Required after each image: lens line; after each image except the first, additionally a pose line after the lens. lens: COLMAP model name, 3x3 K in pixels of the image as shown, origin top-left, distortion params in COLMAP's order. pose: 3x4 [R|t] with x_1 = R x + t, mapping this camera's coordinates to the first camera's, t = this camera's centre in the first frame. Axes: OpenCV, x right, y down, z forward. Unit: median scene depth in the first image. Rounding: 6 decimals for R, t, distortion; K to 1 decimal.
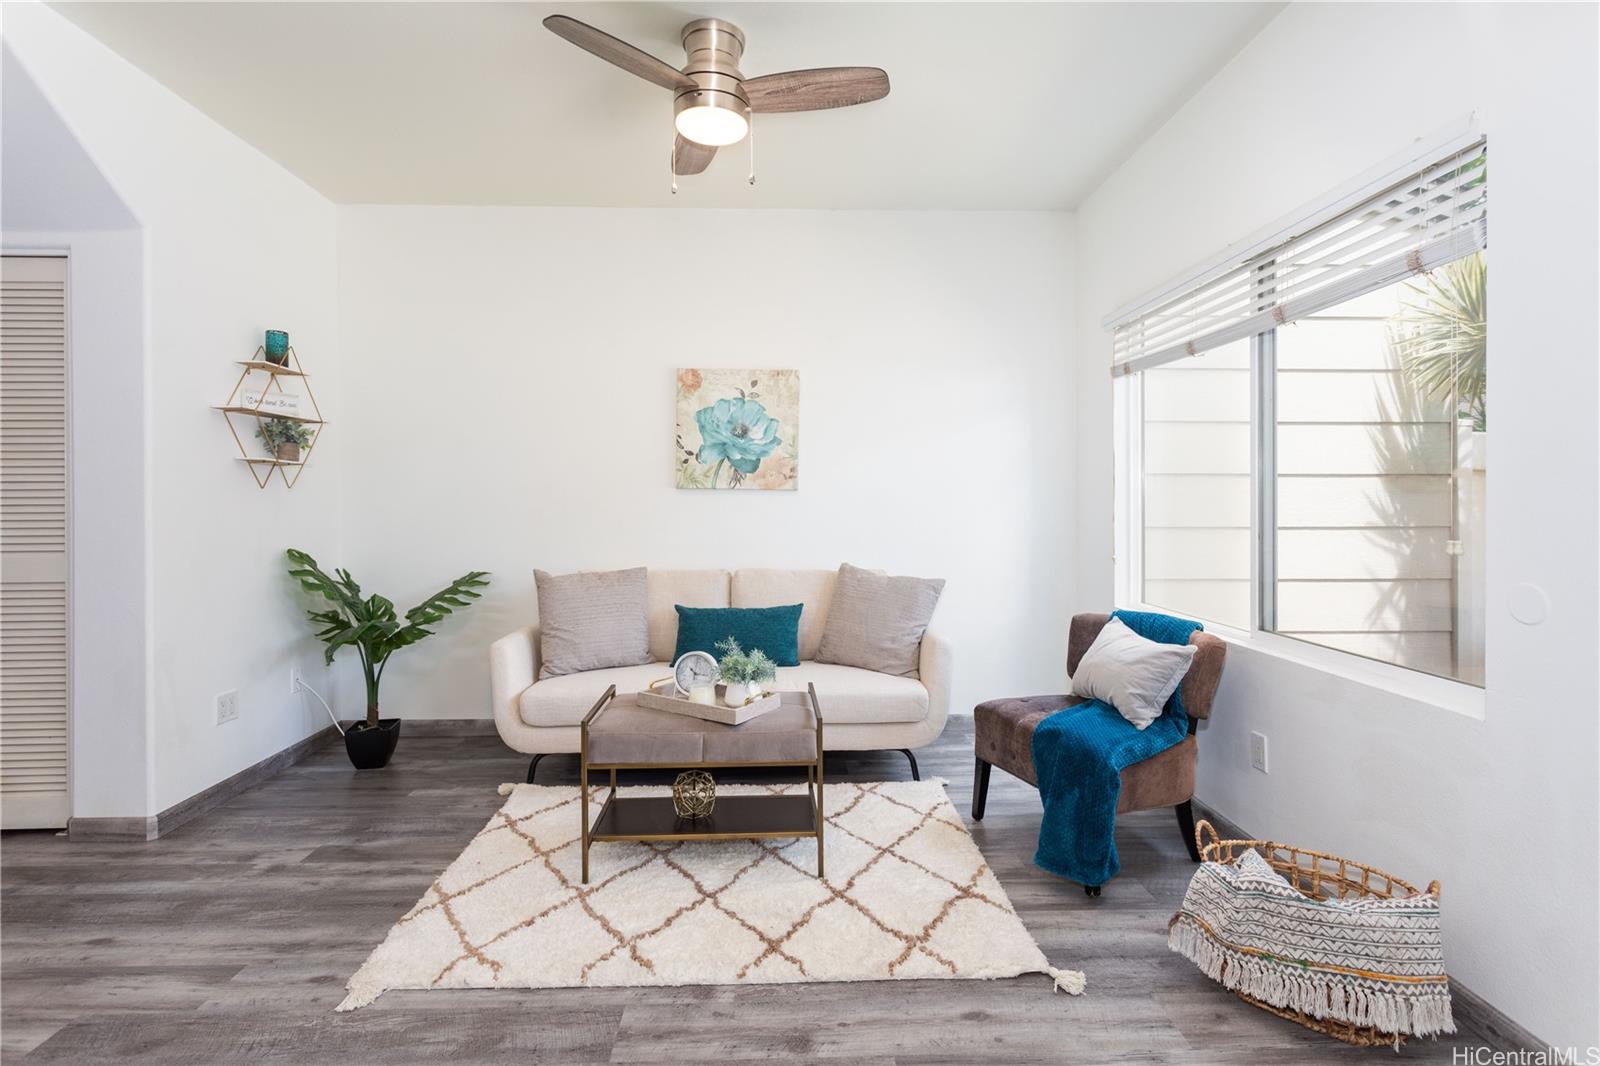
lens RADIAL K [[763.8, 0, 792.5], [0, 763.8, 515.5], [0, 0, 1]] dist [0.000956, 0.000344]
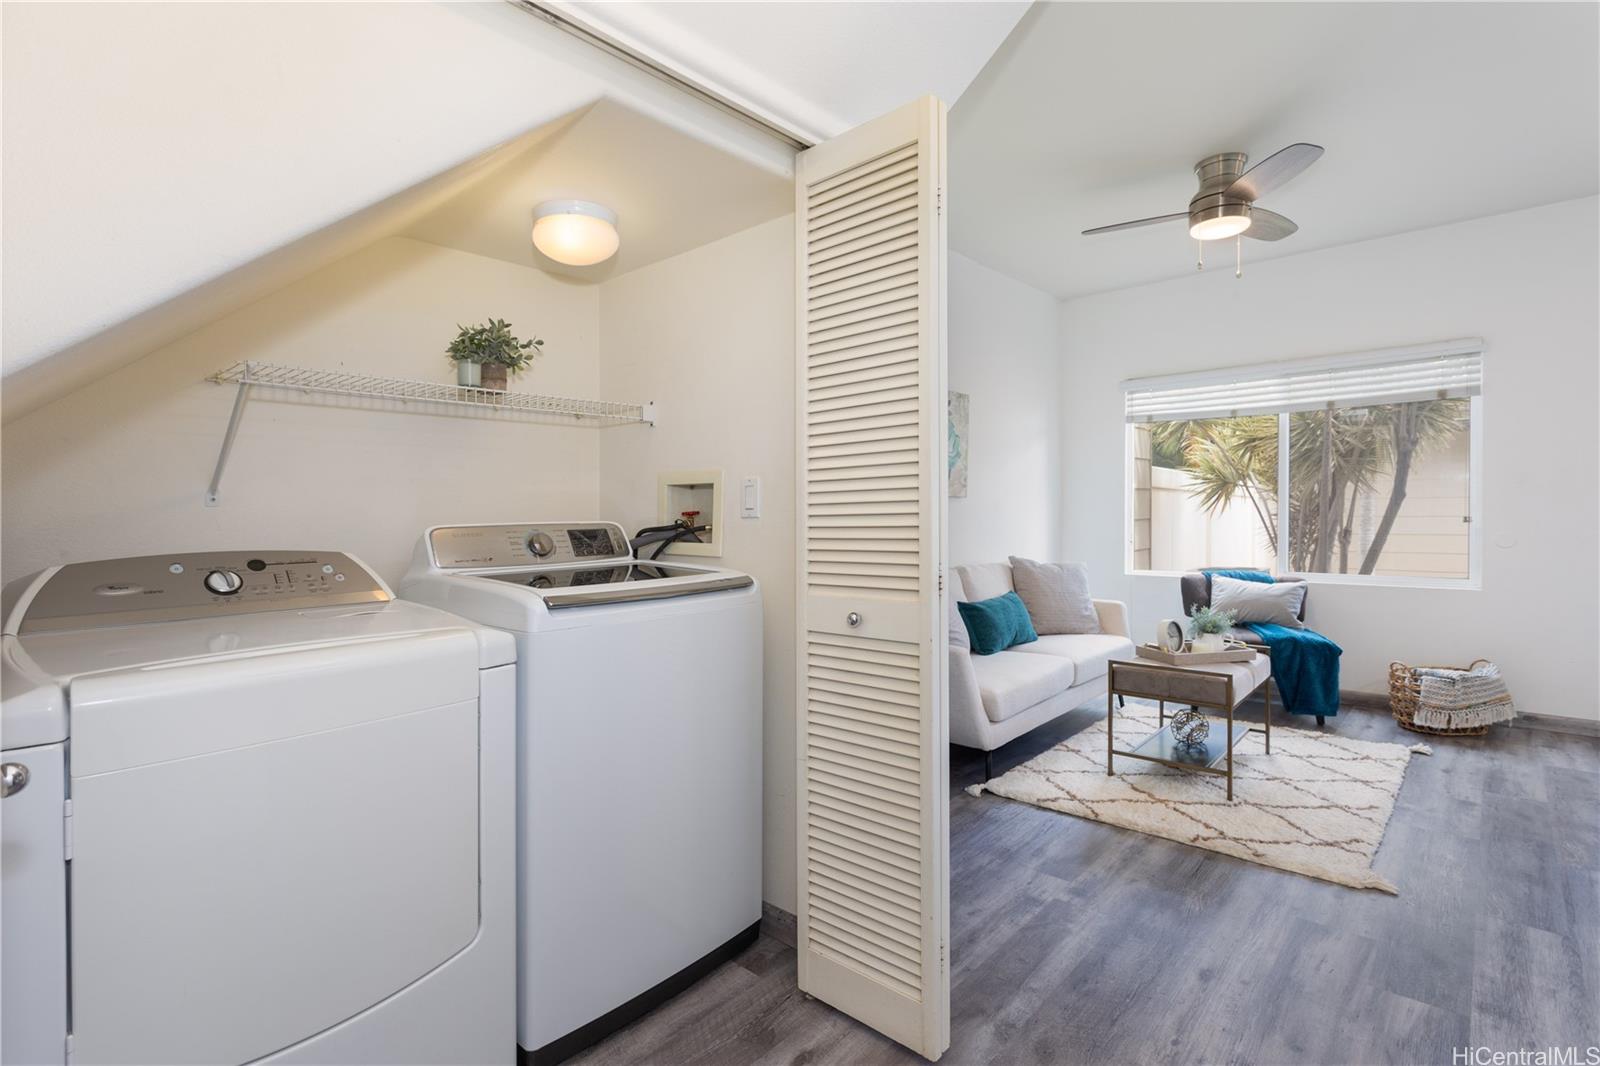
lens RADIAL K [[763.8, 0, 792.5], [0, 763.8, 515.5], [0, 0, 1]] dist [0.000956, 0.000344]
pose [[0.697139, -0.014494, 0.716789, -1.731057], [0.022833, 0.999737, -0.001993, -0.013986], [-0.716572, 0.017756, 0.697287, 0.630460]]
